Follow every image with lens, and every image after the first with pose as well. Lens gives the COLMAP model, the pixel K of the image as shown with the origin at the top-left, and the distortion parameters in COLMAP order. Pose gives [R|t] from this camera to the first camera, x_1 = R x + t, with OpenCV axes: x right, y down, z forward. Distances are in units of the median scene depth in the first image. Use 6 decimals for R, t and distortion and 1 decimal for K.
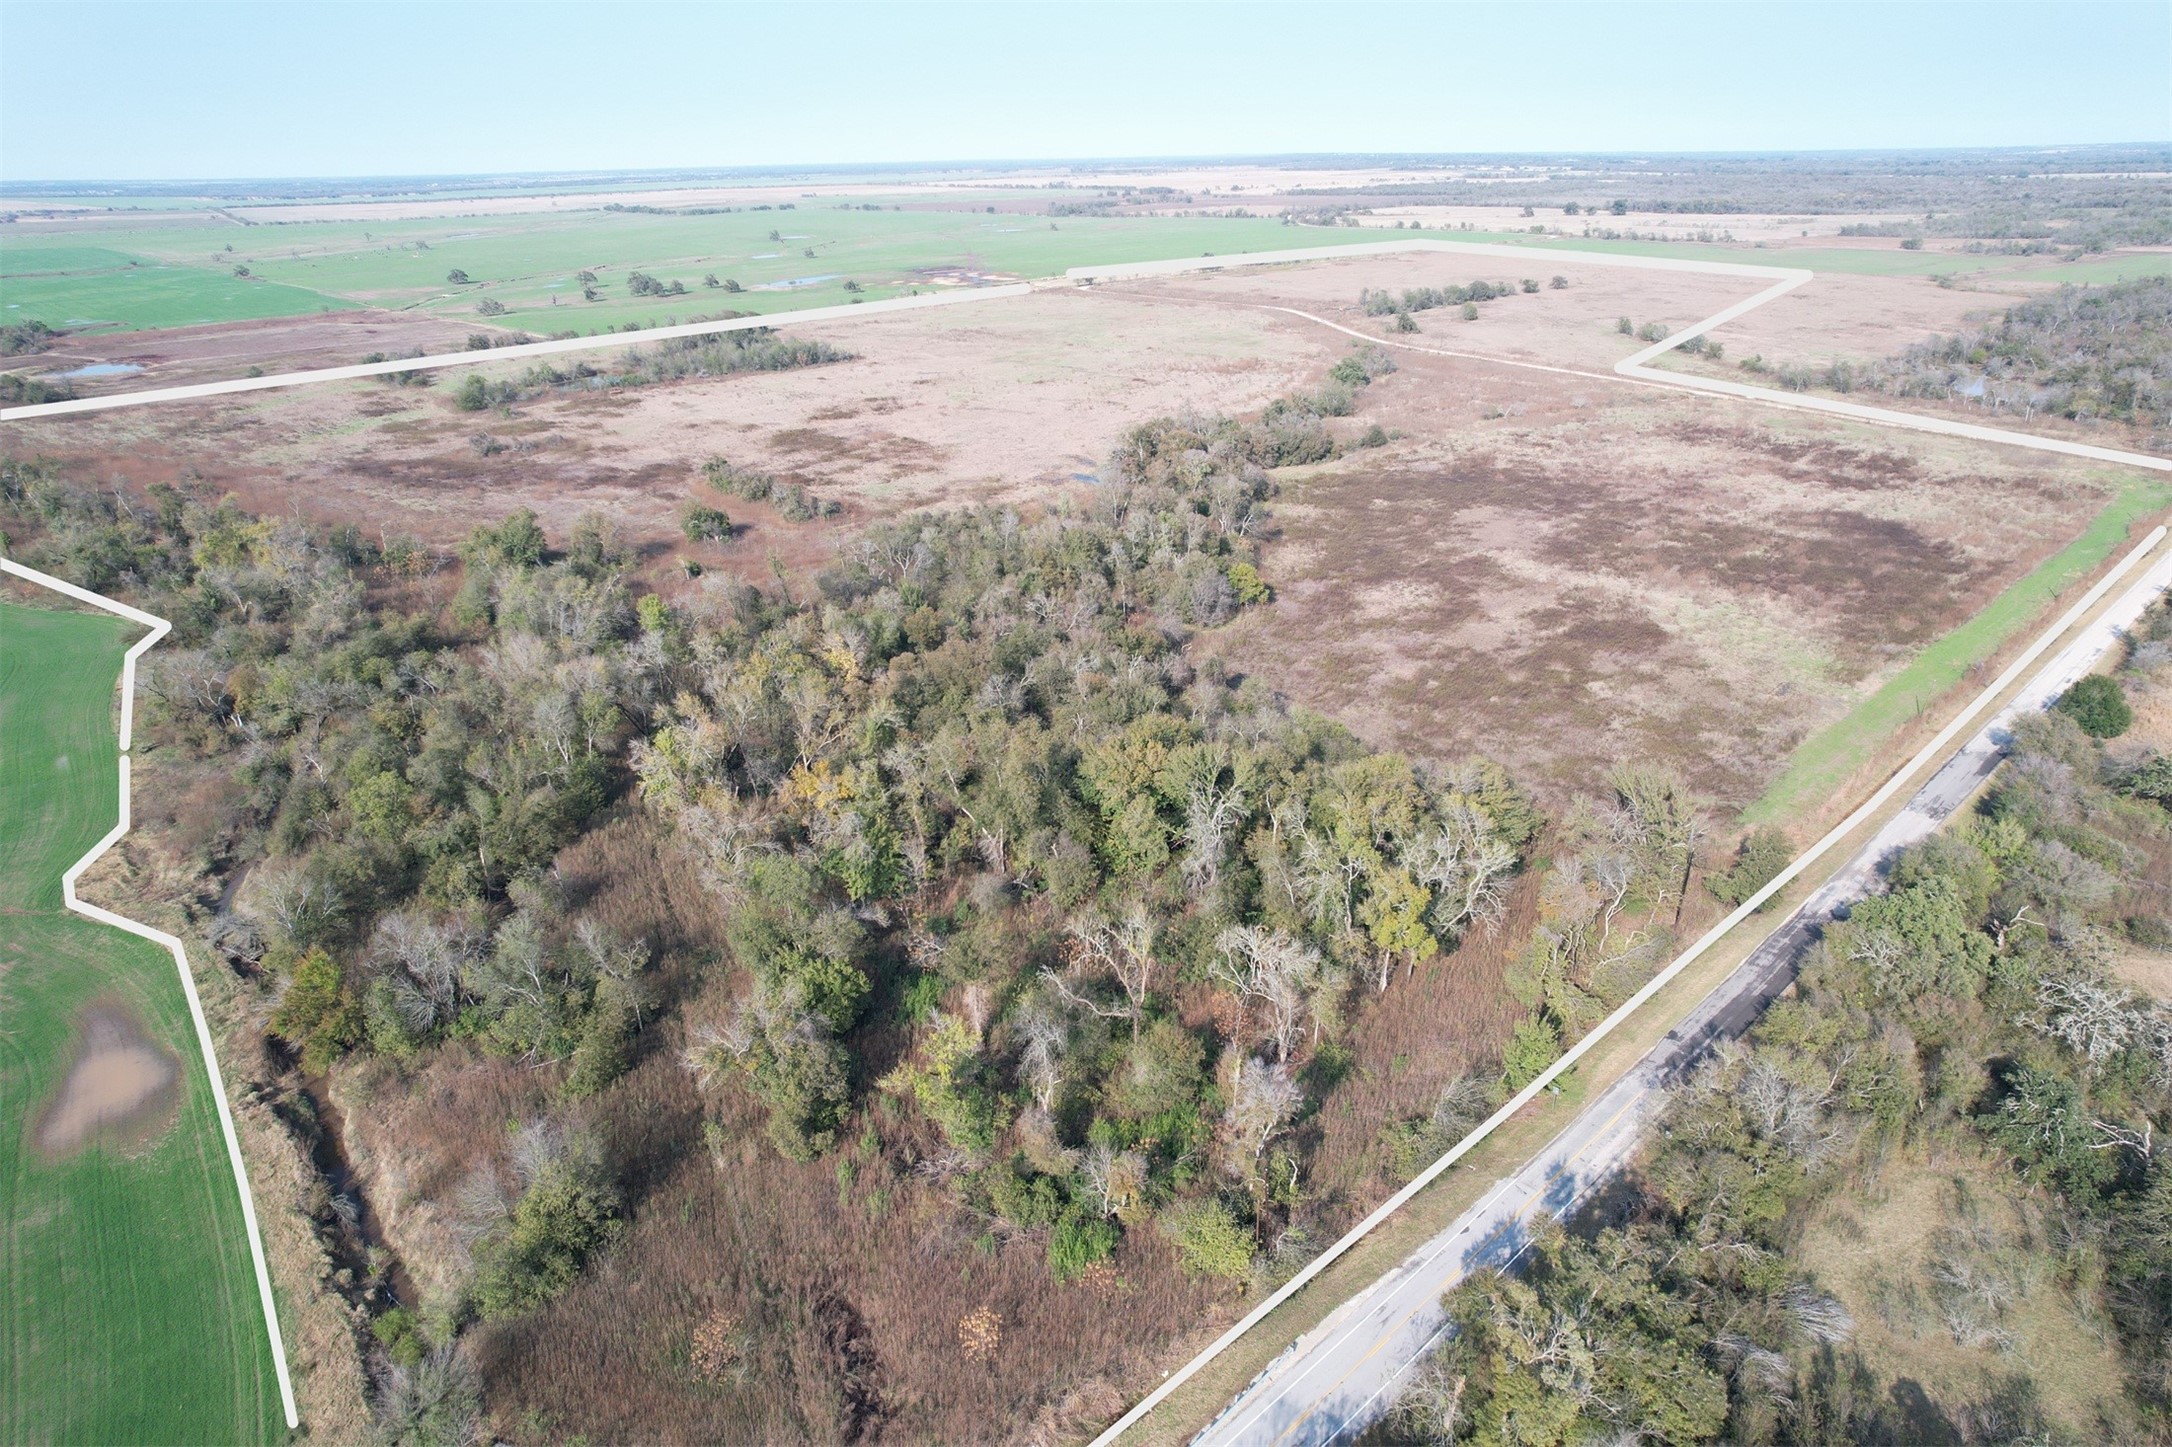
lens RADIAL K [[1398.3, 0, 1090.4], [0, 1398.3, 719.6], [0, 0, 1]] dist [-0.081006, 0.080562]
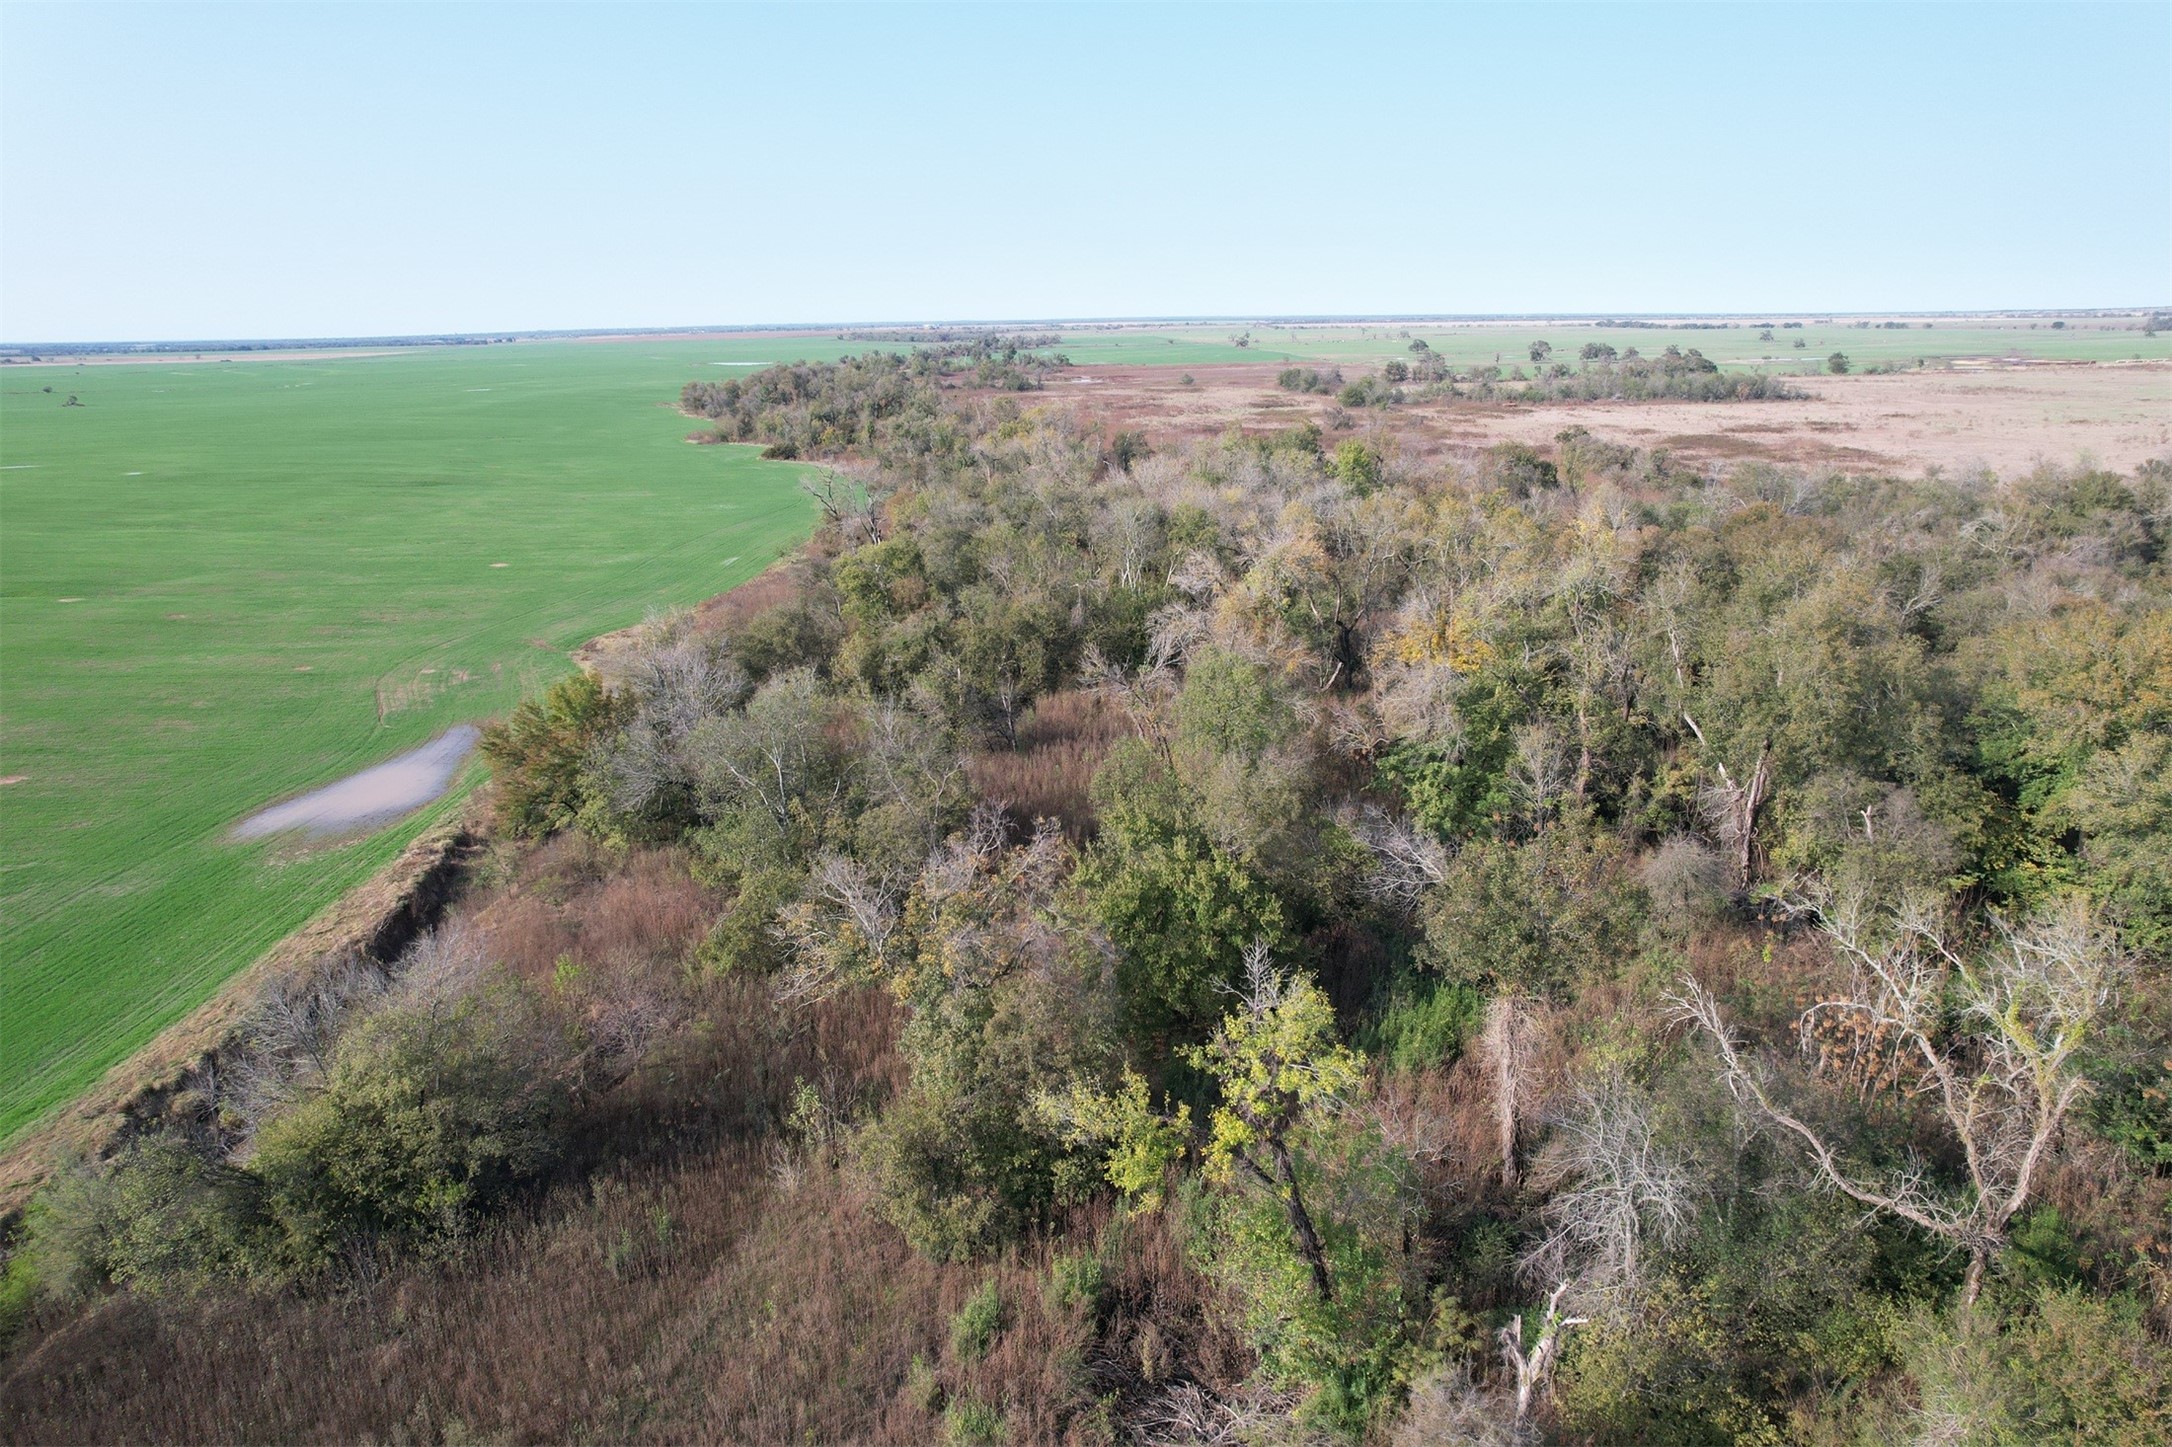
lens RADIAL K [[1398.3, 0, 1090.4], [0, 1398.3, 719.6], [0, 0, 1]] dist [-0.081006, 0.080562]
pose [[0.784577, 0.177891, -0.593965, 0.008914], [-0.234146, 0.972032, -0.018167, 0.035804], [0.574121, 0.153327, 0.804286, 0.147585]]
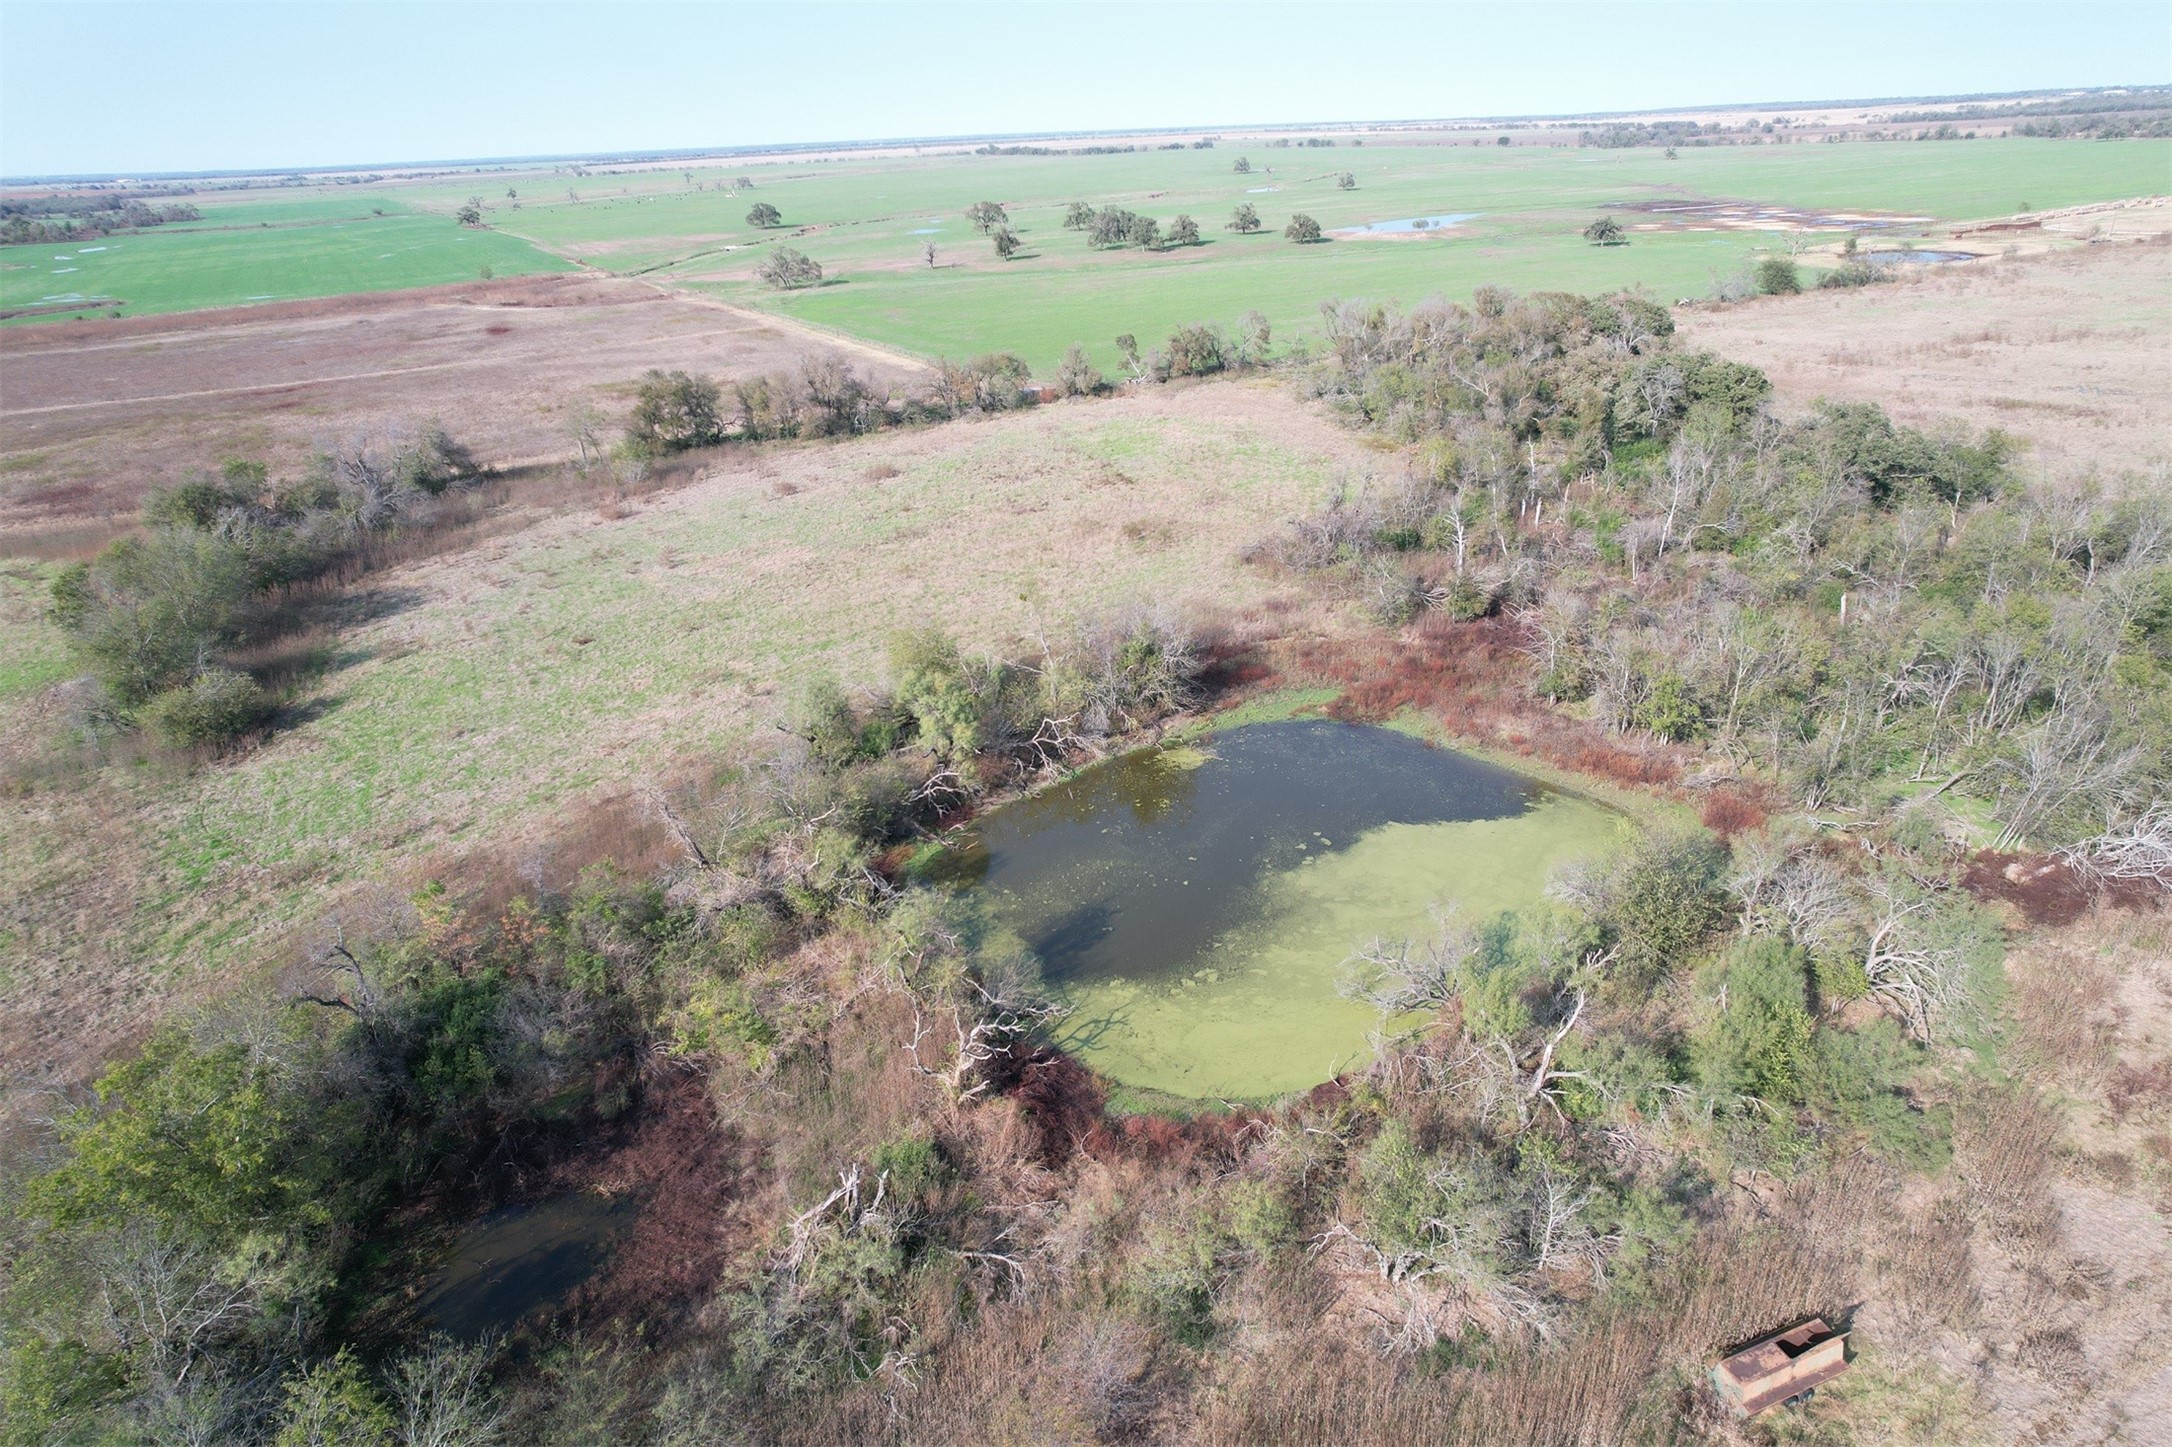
lens RADIAL K [[1398.3, 0, 1090.4], [0, 1398.3, 719.6], [0, 0, 1]] dist [-0.081006, 0.080562]
pose [[0.973238, 0.071544, -0.218379, -0.339144], [-0.066831, 0.997346, 0.028900, -0.252169], [0.219867, -0.013532, 0.975436, 0.842460]]
